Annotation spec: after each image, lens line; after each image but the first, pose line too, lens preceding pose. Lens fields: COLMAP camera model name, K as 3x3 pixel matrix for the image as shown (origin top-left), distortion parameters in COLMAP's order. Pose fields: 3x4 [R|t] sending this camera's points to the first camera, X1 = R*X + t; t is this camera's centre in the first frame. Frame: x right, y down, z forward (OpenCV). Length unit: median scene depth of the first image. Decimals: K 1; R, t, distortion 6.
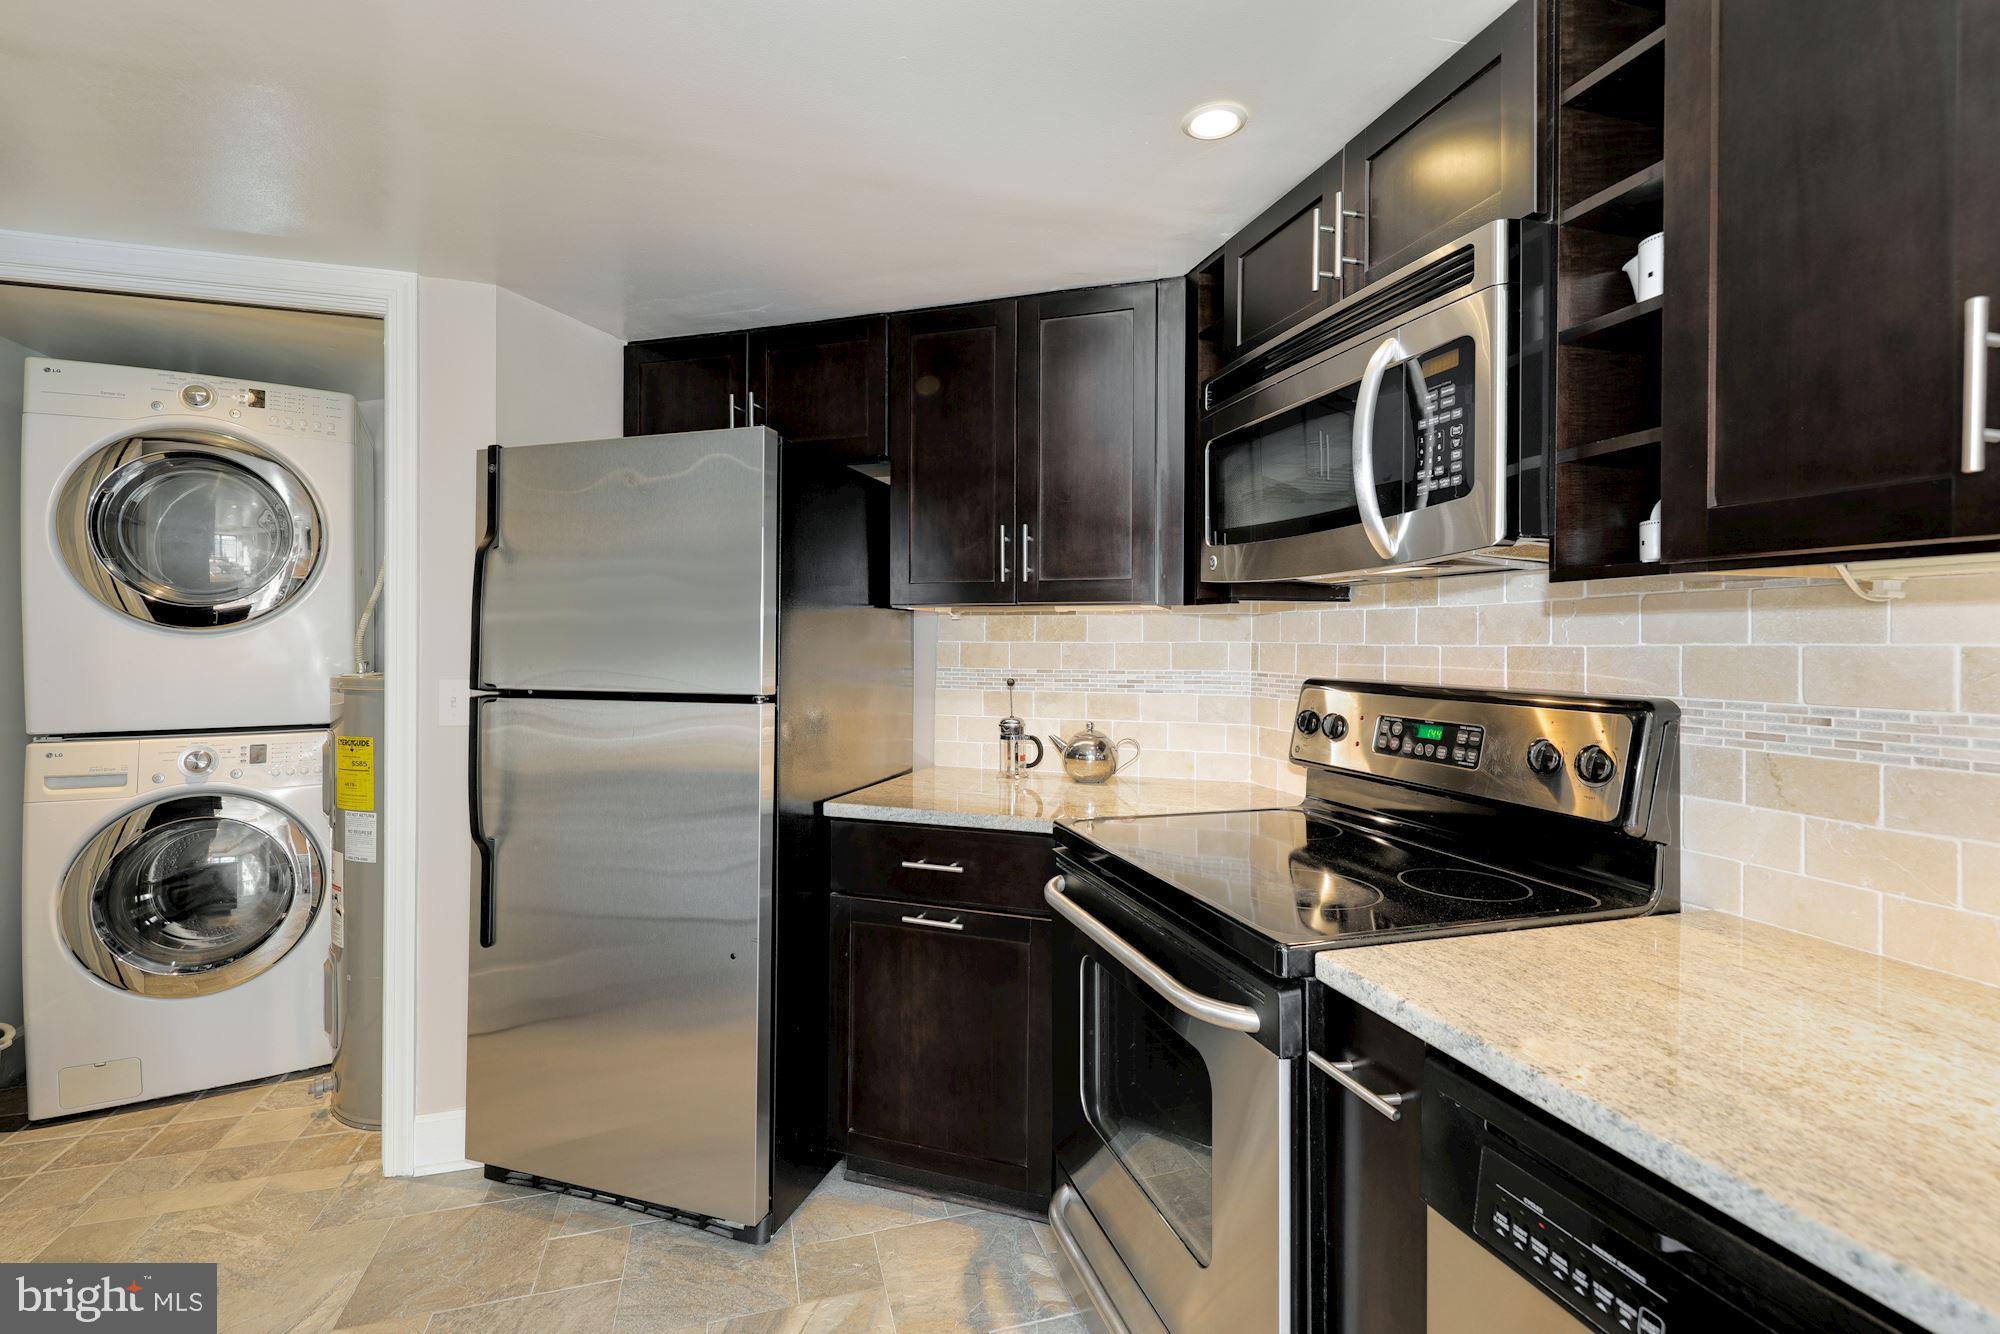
lens RADIAL K [[904.5, 0, 985.0], [0, 904.5, 646.5], [0, 0, 1]] dist [0.009650, -0.002206]
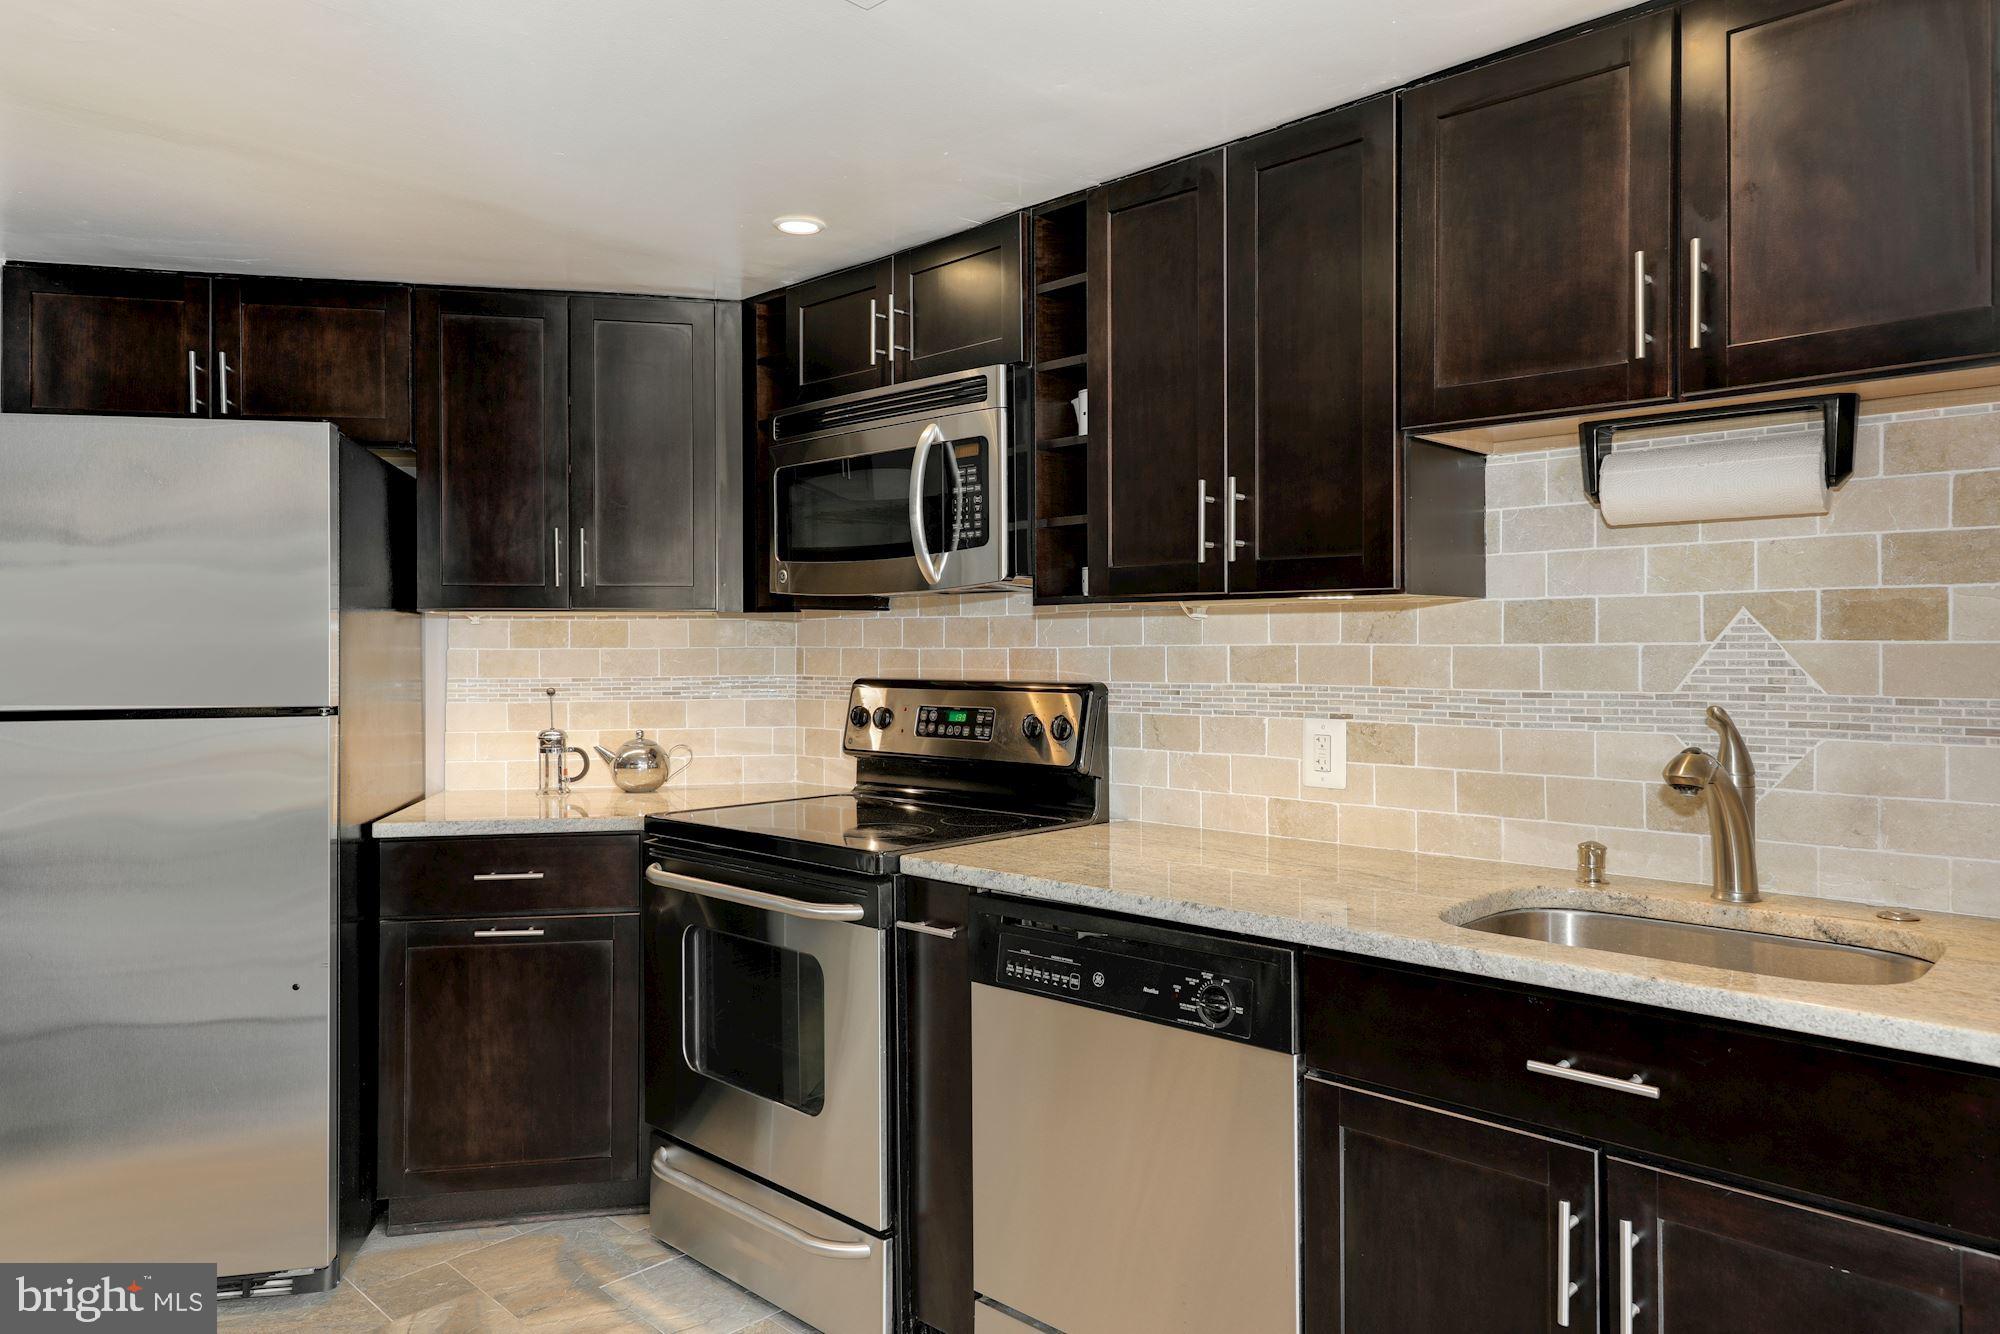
lens RADIAL K [[1300.4, 0, 998.6], [0, 1300.4, 653.6], [0, 0, 1]] dist [0.028268, -0.000496]
pose [[0.870262, -0.010520, 0.492476, -0.342669], [0.010478, 0.999941, 0.002843, 0.001914], [-0.492477, 0.002686, 0.870321, -0.592138]]
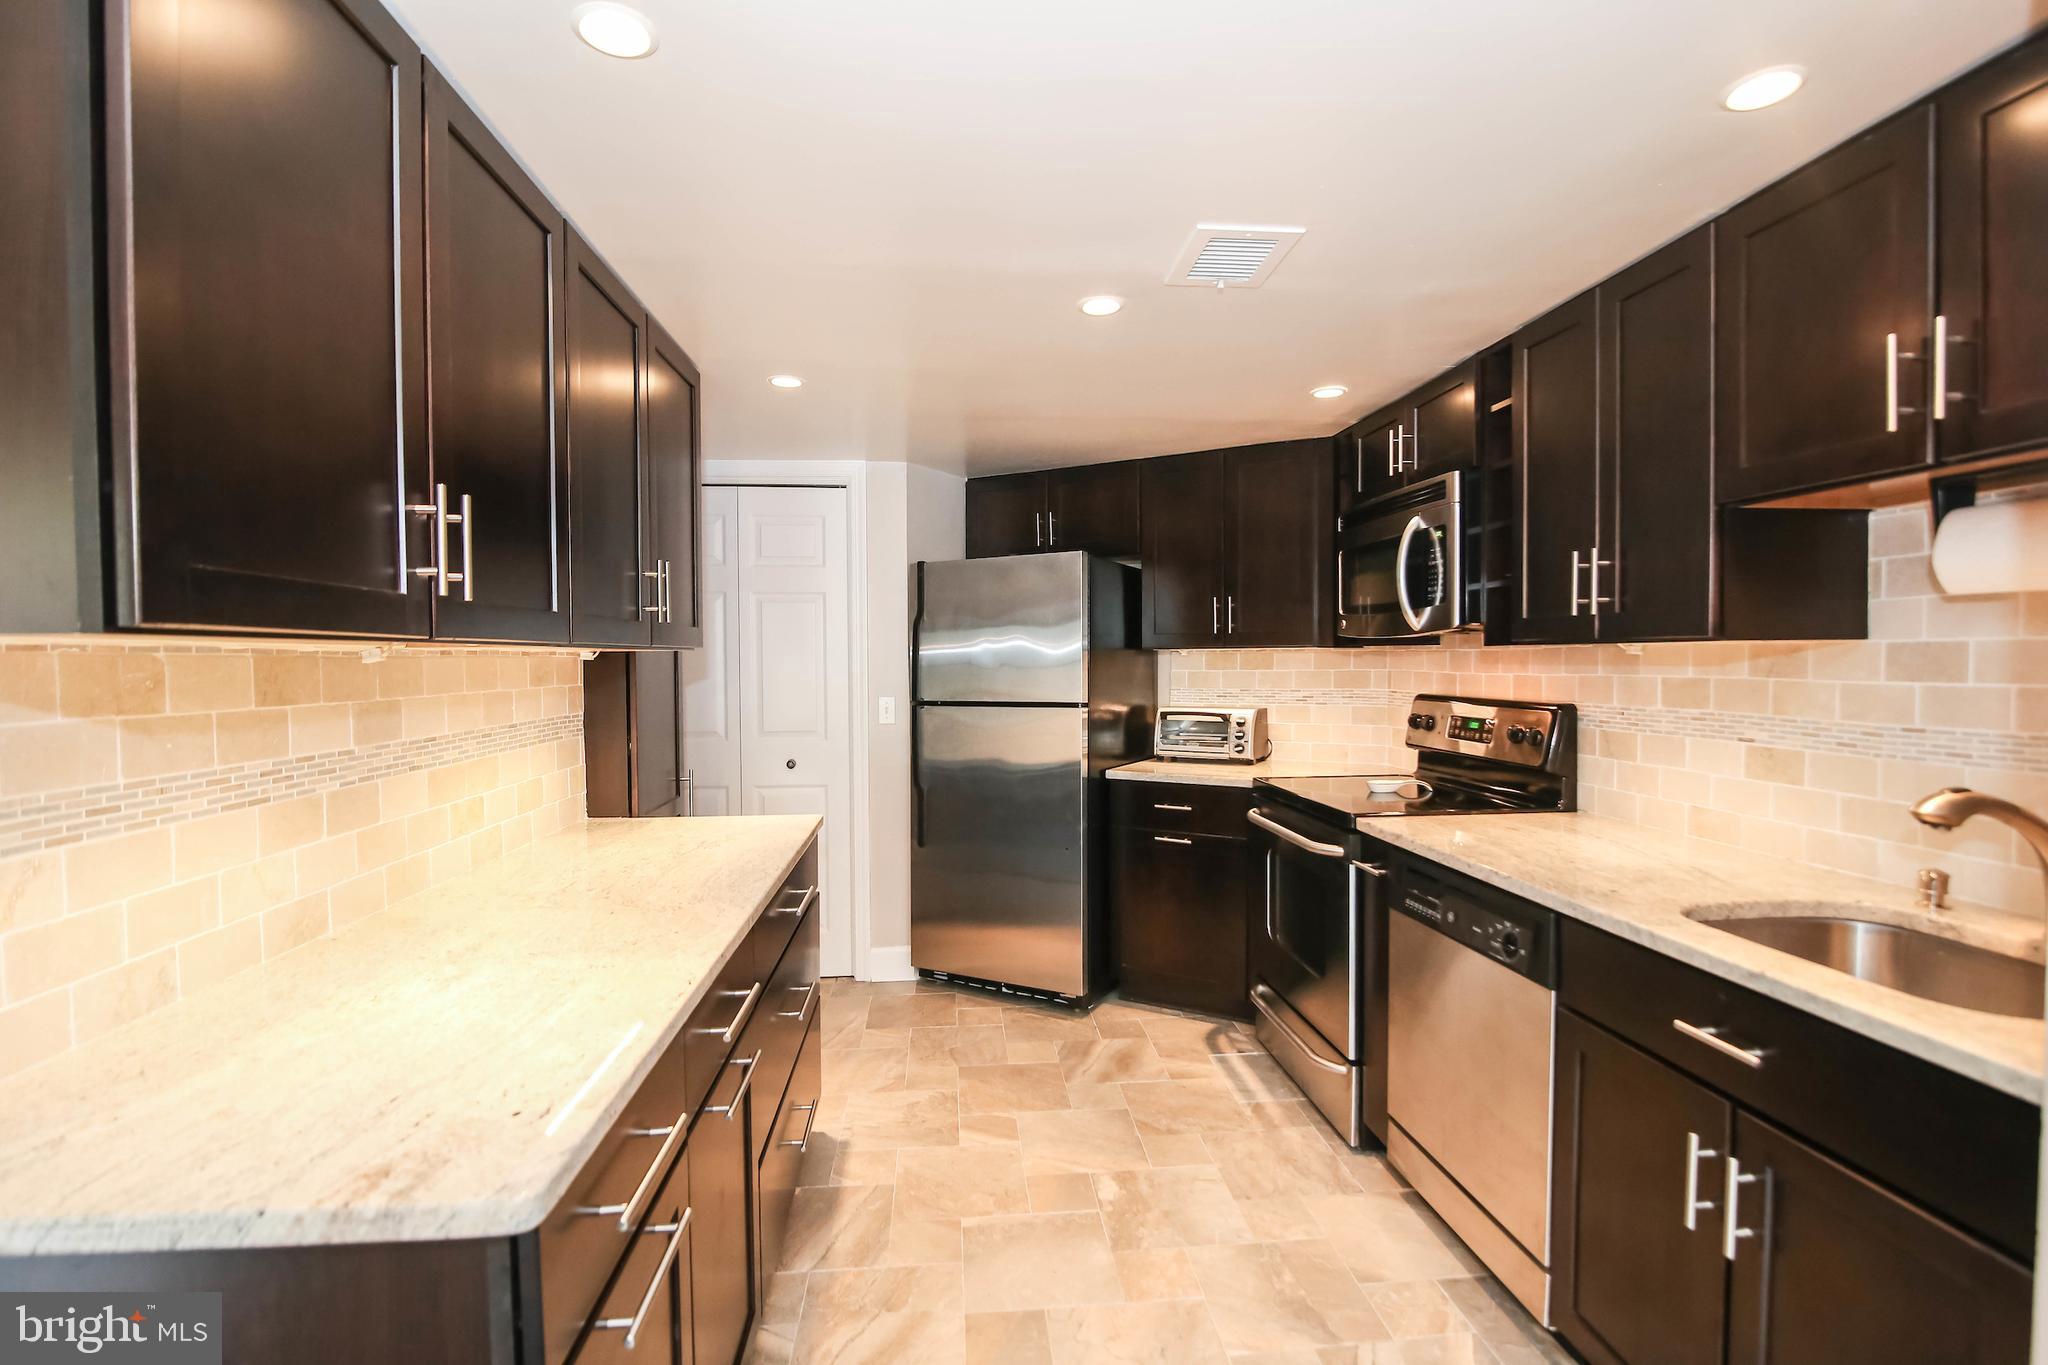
lens RADIAL K [[935.8, 0, 1016.0], [0, 935.8, 686.5], [0, 0, 1]] dist [-0.000389, -0.000147]
pose [[0.979802, -0.006635, -0.199860, 0.005994], [0.011313, 0.999688, 0.022273, -0.025703], [0.199650, -0.024084, 0.979571, -0.880940]]
